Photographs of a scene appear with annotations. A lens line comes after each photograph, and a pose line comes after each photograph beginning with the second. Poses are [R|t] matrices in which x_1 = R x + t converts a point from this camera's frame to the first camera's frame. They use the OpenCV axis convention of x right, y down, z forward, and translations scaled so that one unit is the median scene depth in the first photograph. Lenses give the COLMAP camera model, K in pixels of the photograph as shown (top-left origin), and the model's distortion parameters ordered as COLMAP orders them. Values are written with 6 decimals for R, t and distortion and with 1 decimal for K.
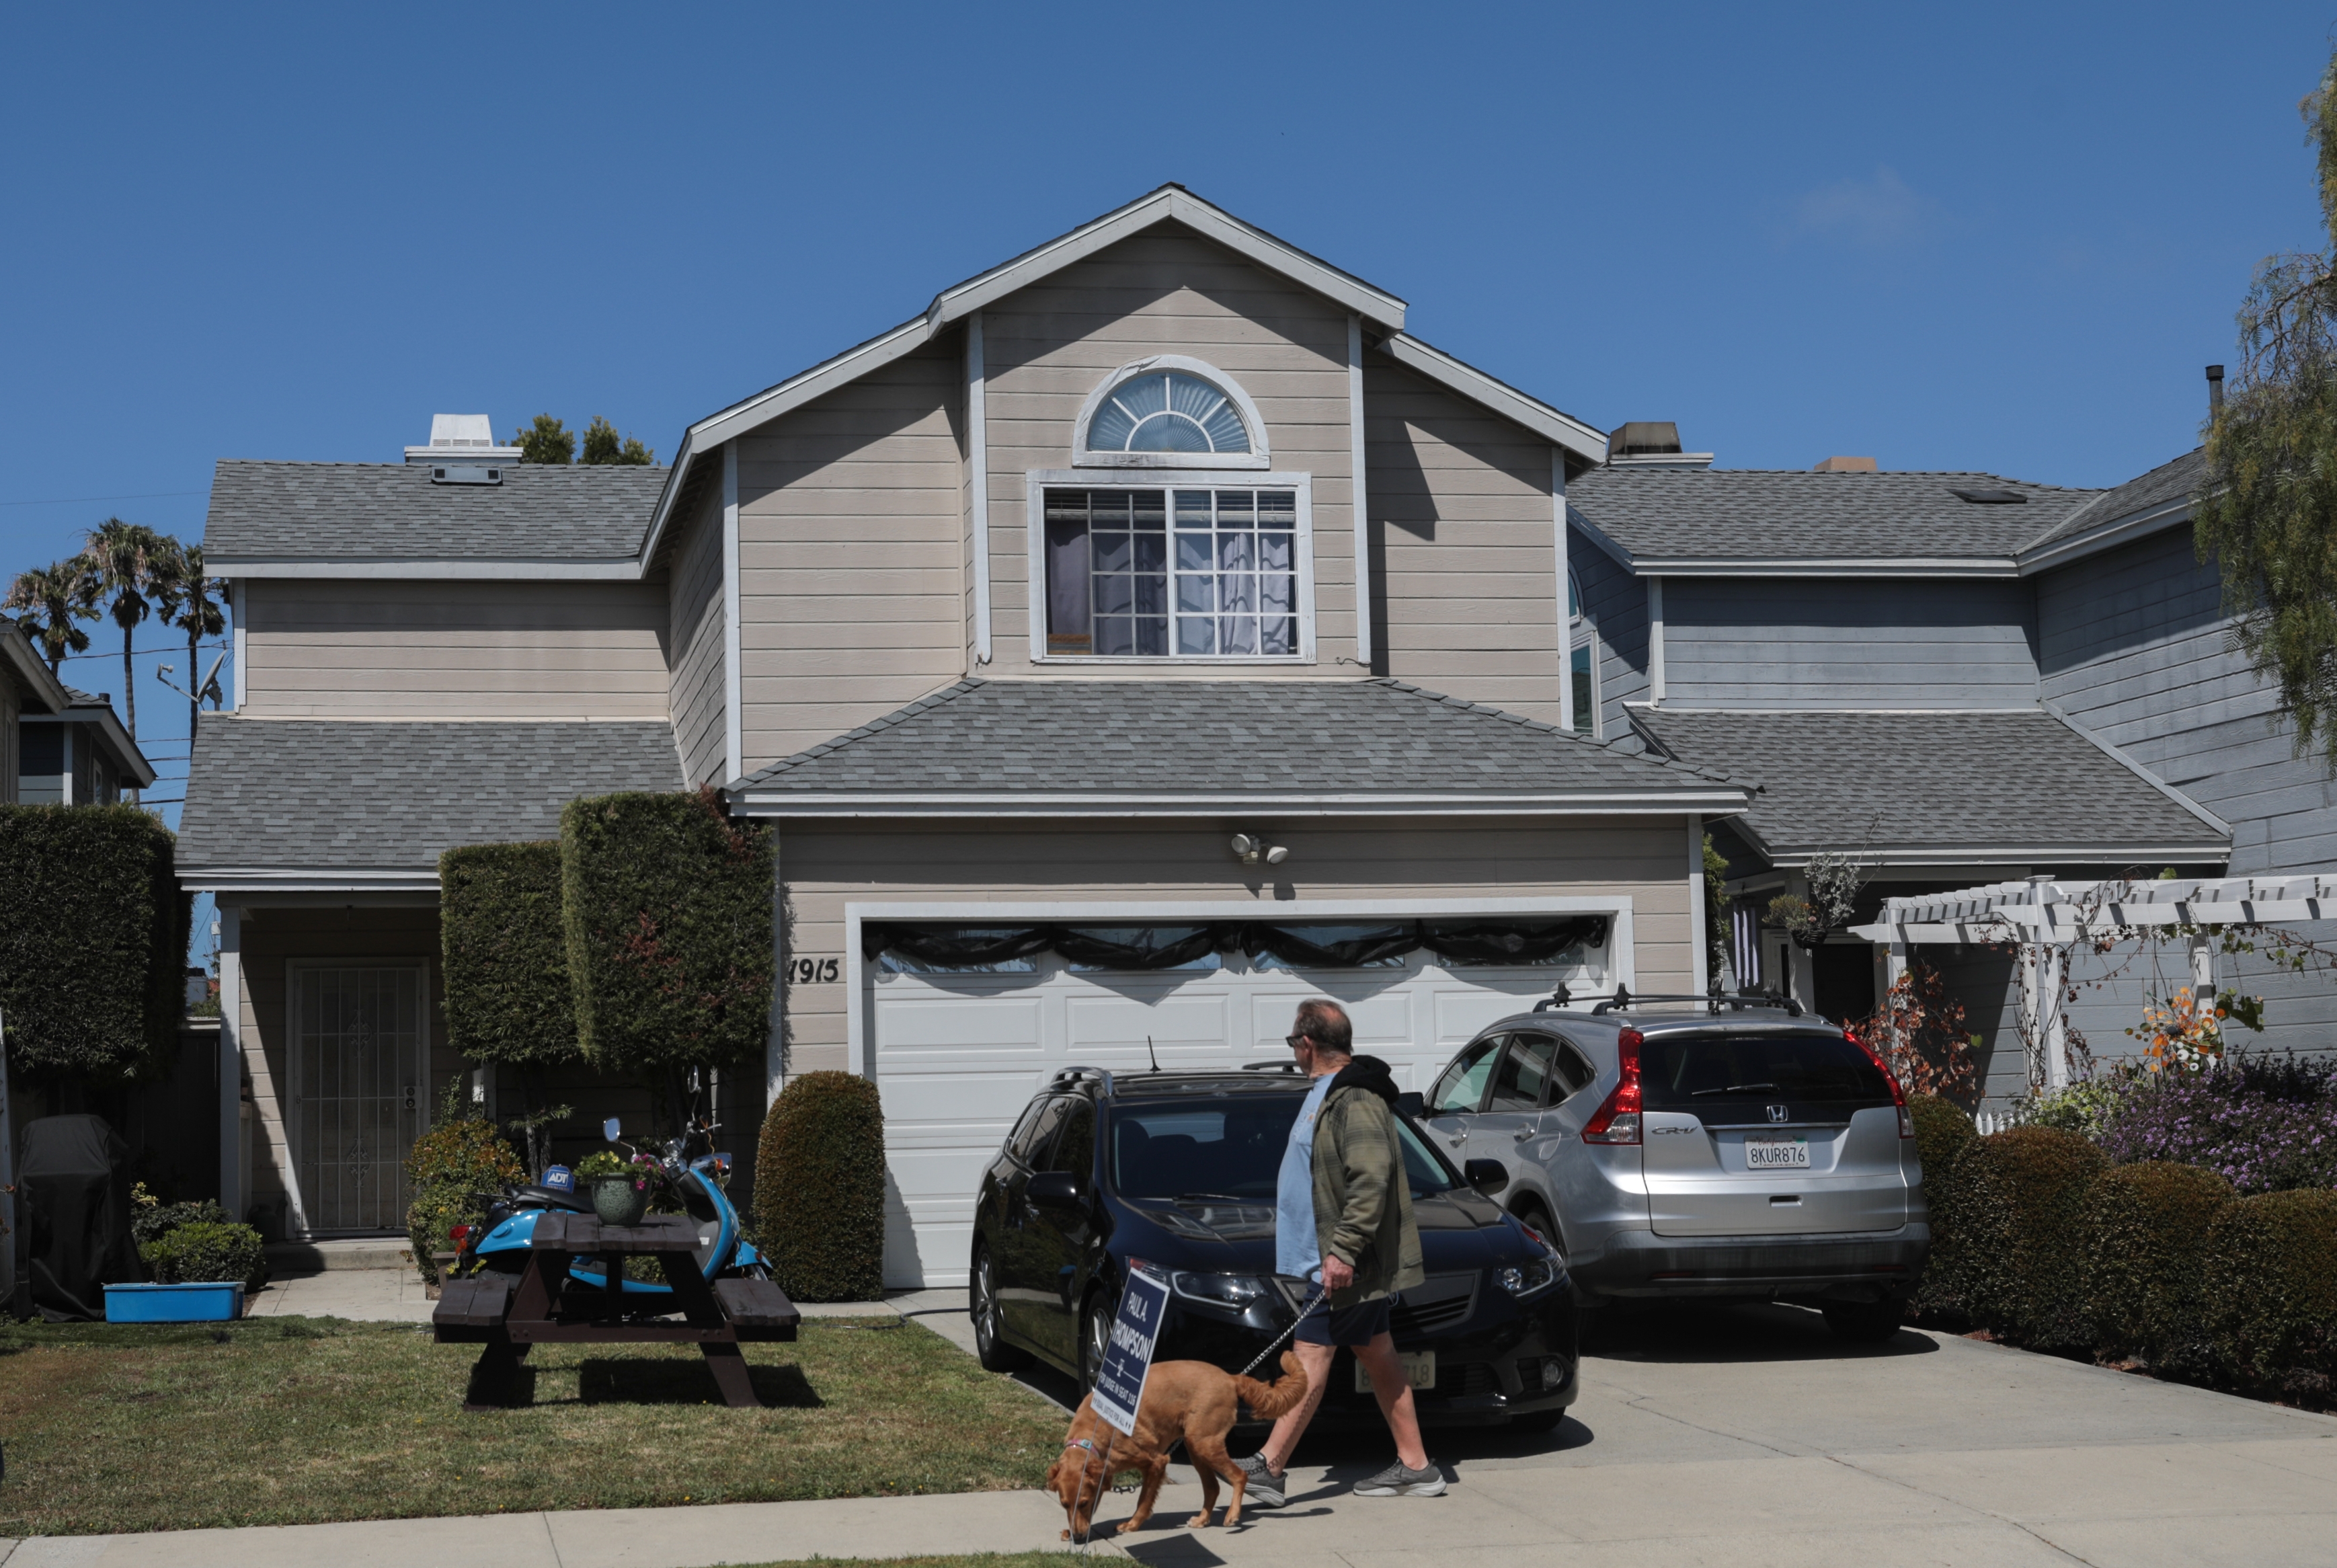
lens RADIAL K [[3235.9, 0, 965.4], [0, 3235.9, 859.1], [0, 0, 1]] dist [0.023613, 0.140514]
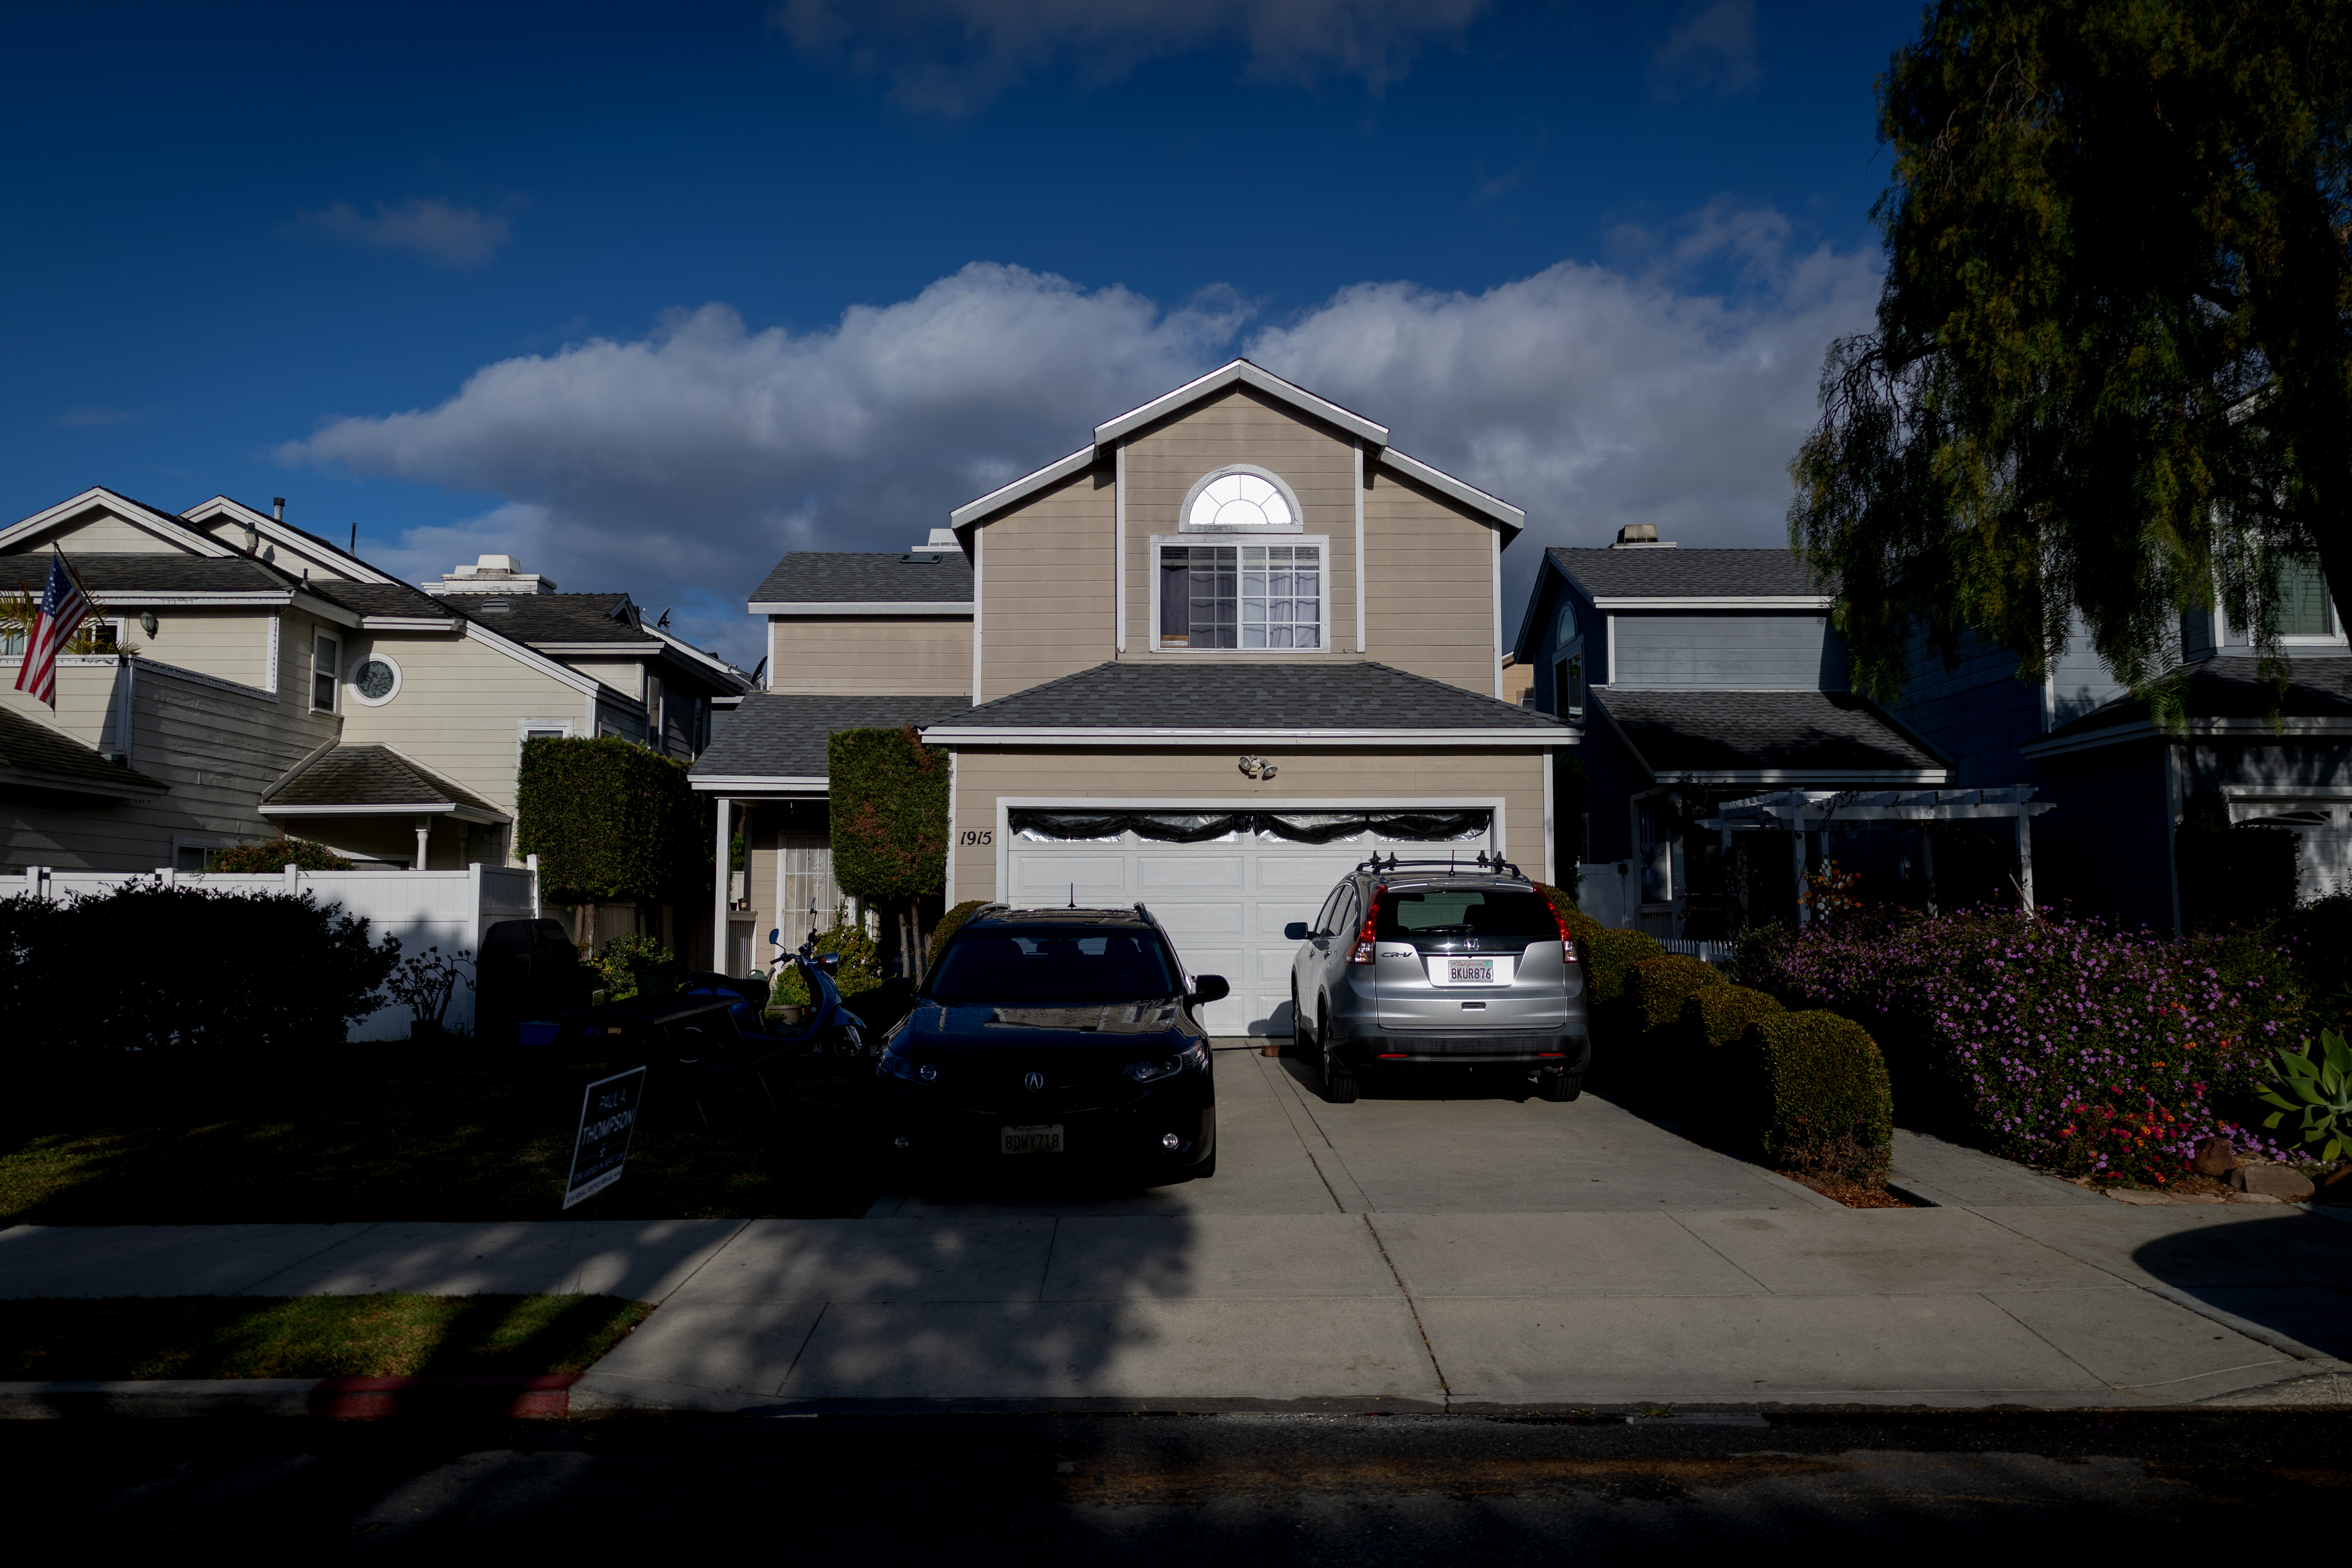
lens RADIAL K [[1622.2, 0, 1176.0], [0, 1622.2, 784.0], [0, 0, 1]] dist [-0.001039, -0.000782]
pose [[0.988339, 0.006782, -0.152119, 0.168422], [-0.007007, 0.999975, -0.000939, 0.006965], [0.152109, 0.001993, 0.988362, 0.200562]]
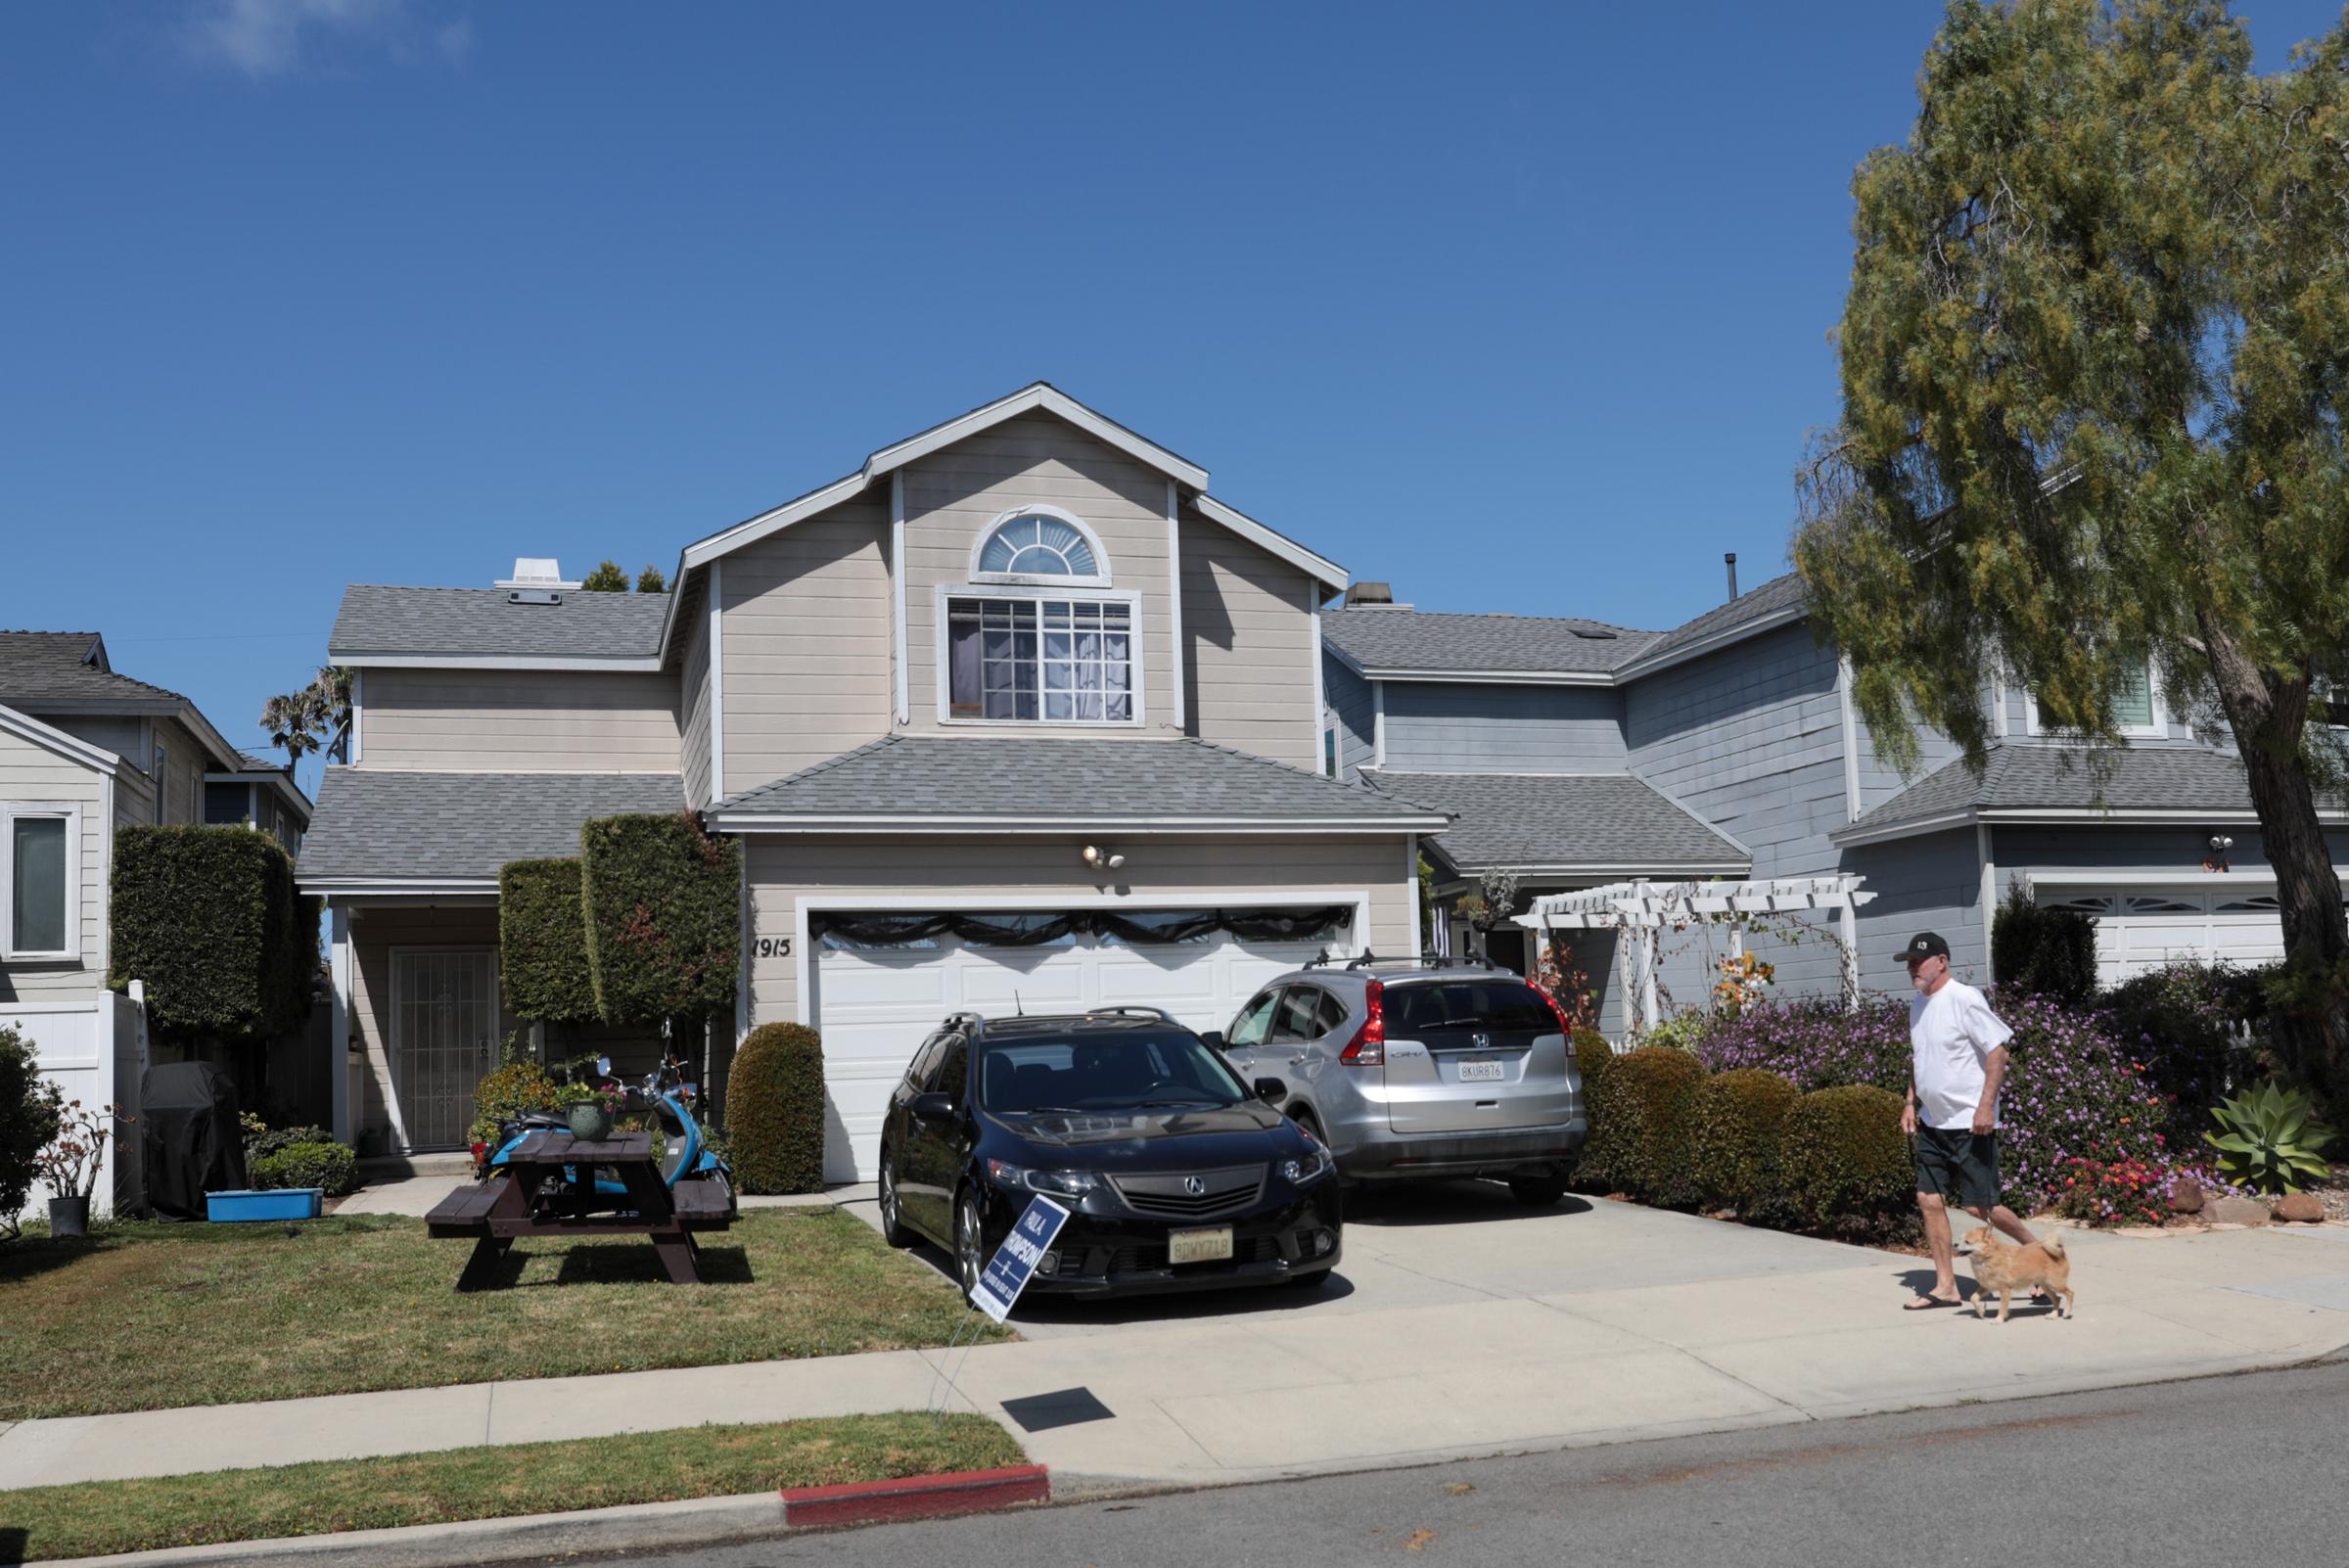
lens RADIAL K [[2090.3, 0, 1270.6], [0, 2090.3, 895.7], [0, 0, 1]] dist [-0.095709, 0.118222]
pose [[0.986599, -0.003464, 0.163129, 0.015810], [0.003388, 0.999994, 0.000747, 0.012478], [-0.163131, -0.000184, 0.986604, 0.112555]]
